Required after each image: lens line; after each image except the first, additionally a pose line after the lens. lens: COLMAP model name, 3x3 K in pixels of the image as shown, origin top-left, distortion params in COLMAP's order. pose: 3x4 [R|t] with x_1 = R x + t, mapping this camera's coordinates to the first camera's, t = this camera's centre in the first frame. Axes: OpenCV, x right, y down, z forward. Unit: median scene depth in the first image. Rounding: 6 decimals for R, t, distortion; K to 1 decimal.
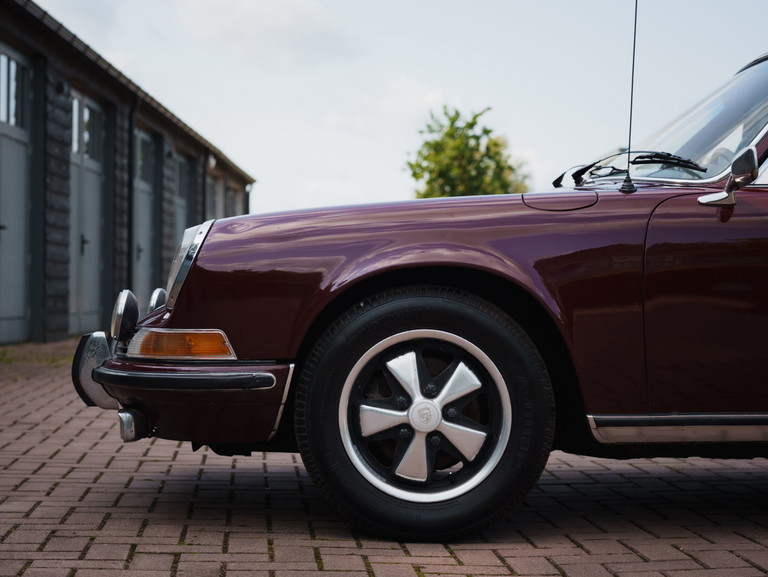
lens RADIAL K [[1411.6, 0, 325.0], [0, 1411.6, 289.1], [0, 0, 1]] dist [0.046339, 0.016309]
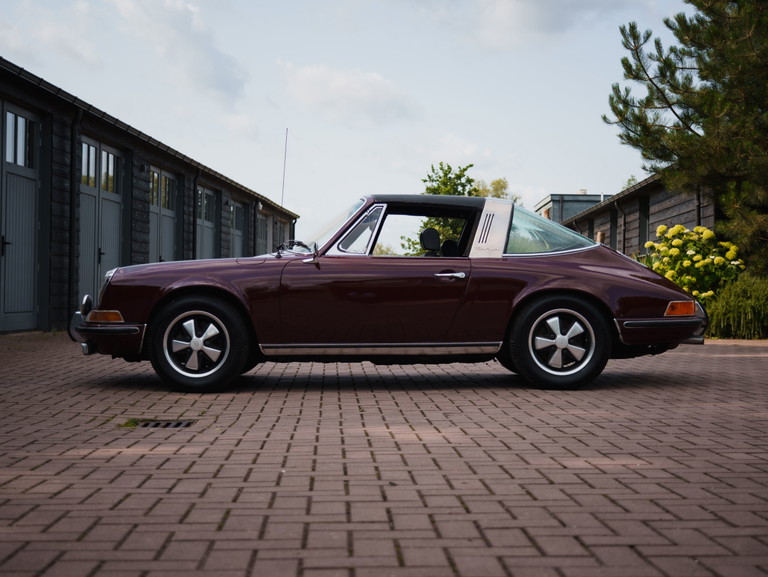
lens RADIAL K [[1028.2, 0, 384.0], [0, 1028.2, 288.5], [0, 0, 1]] dist [-0.006754, 0.014643]
pose [[0.999982, 0.005500, 0.002274, 0.096009], [-0.005500, 0.999985, -0.000021, -0.003226], [-0.002274, 0.000008, 0.999997, -0.206612]]
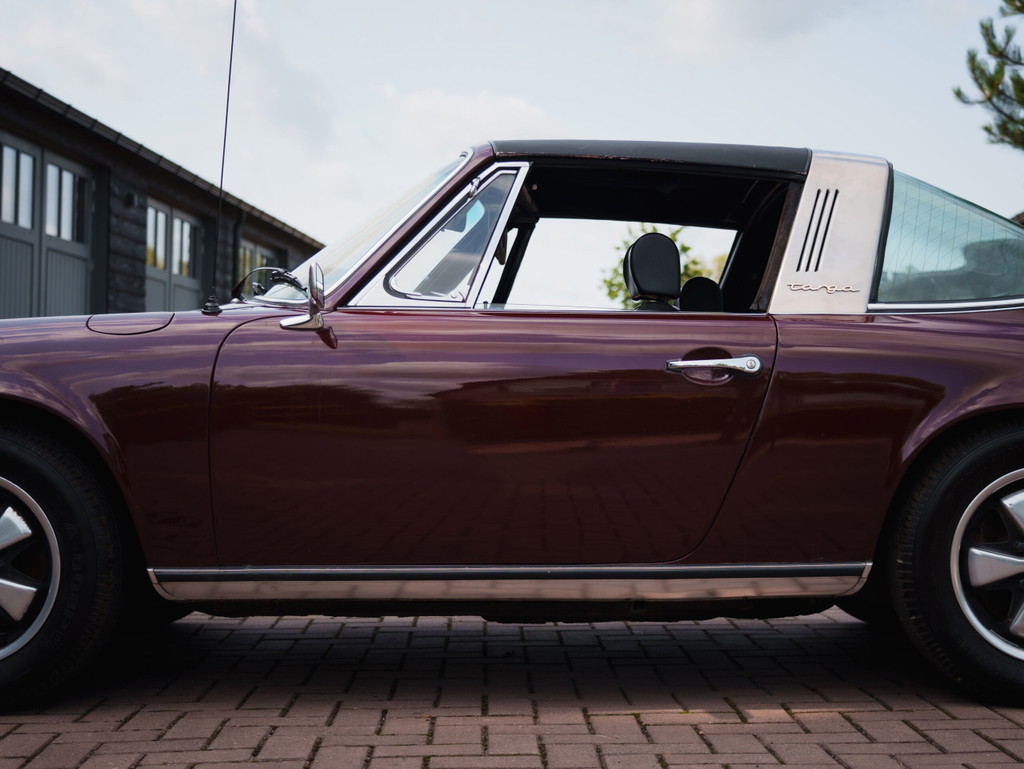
lens RADIAL K [[1466.5, 0, 512.0], [0, 1466.5, 384.5], [0, 0, 1]] dist [0.041331, 0.024124]
pose [[0.999563, 0.005969, -0.028961, 0.102152], [-0.006504, 0.999810, -0.018400, -0.002101], [0.028846, 0.018580, 0.999411, 0.023049]]
